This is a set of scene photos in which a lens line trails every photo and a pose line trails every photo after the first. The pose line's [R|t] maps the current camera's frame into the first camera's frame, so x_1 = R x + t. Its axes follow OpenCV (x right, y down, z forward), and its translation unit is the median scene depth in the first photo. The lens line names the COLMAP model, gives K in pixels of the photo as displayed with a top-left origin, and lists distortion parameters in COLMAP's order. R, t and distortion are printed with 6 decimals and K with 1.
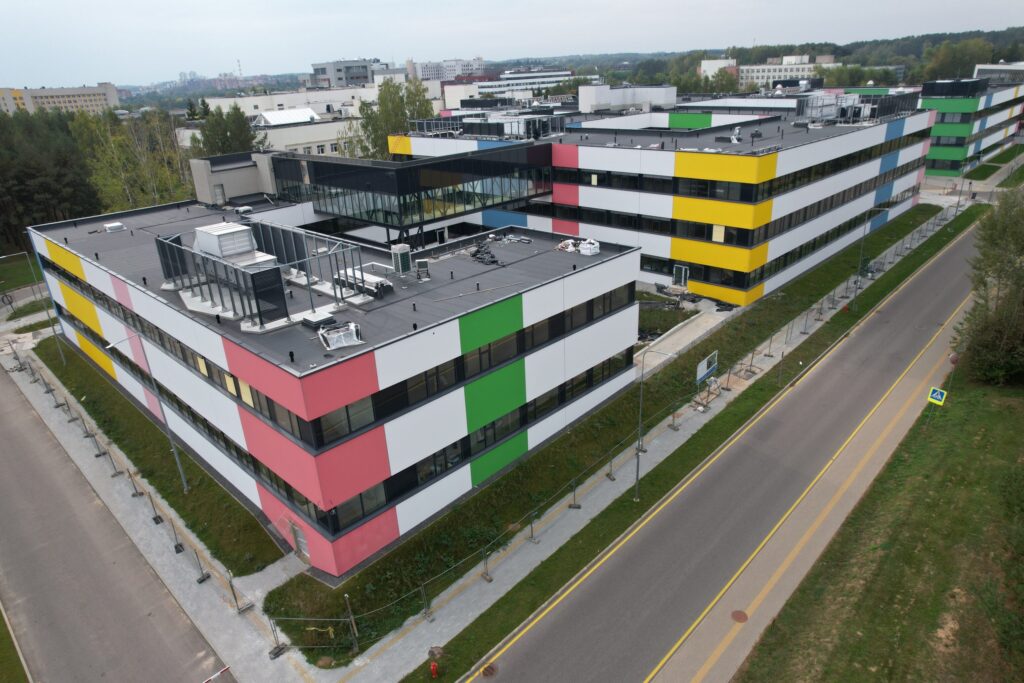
lens RADIAL K [[645.5, 0, 512.0], [0, 645.5, 341.5], [0, 0, 1]] dist [0.001036, 0.000686]
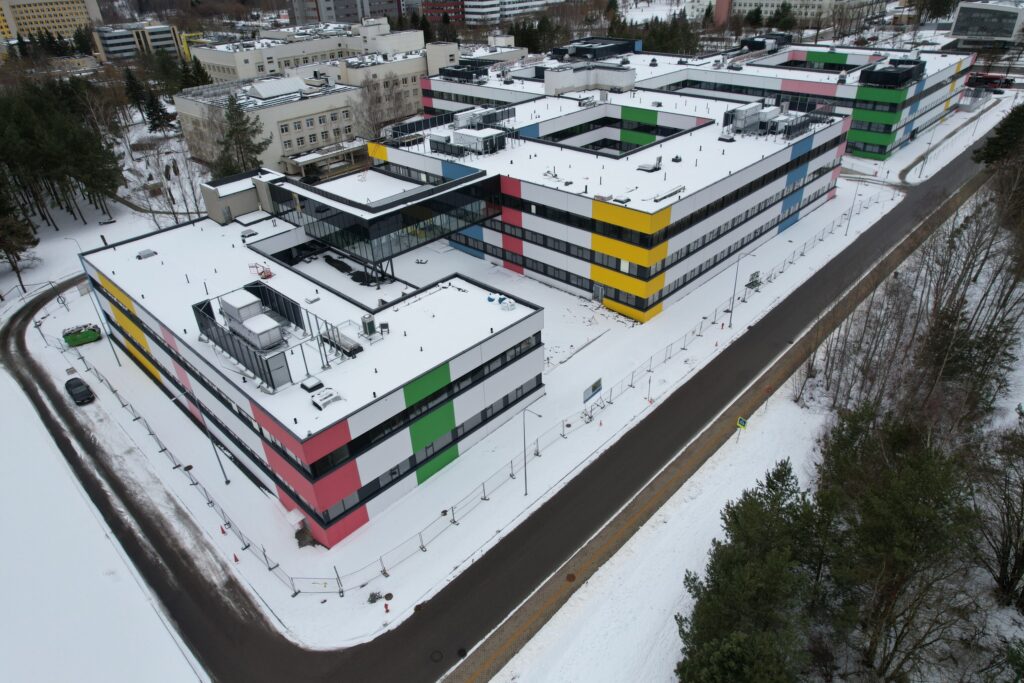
lens RADIAL K [[655.9, 0, 512.0], [0, 655.9, 341.5], [0, 0, 1]] dist [-0.004529, 0.000391]
pose [[0.999991, 0.003355, -0.002511, 0.098806], [-0.002932, 0.988259, 0.152757, -0.210029], [0.002994, -0.152748, 0.988261, -0.283828]]
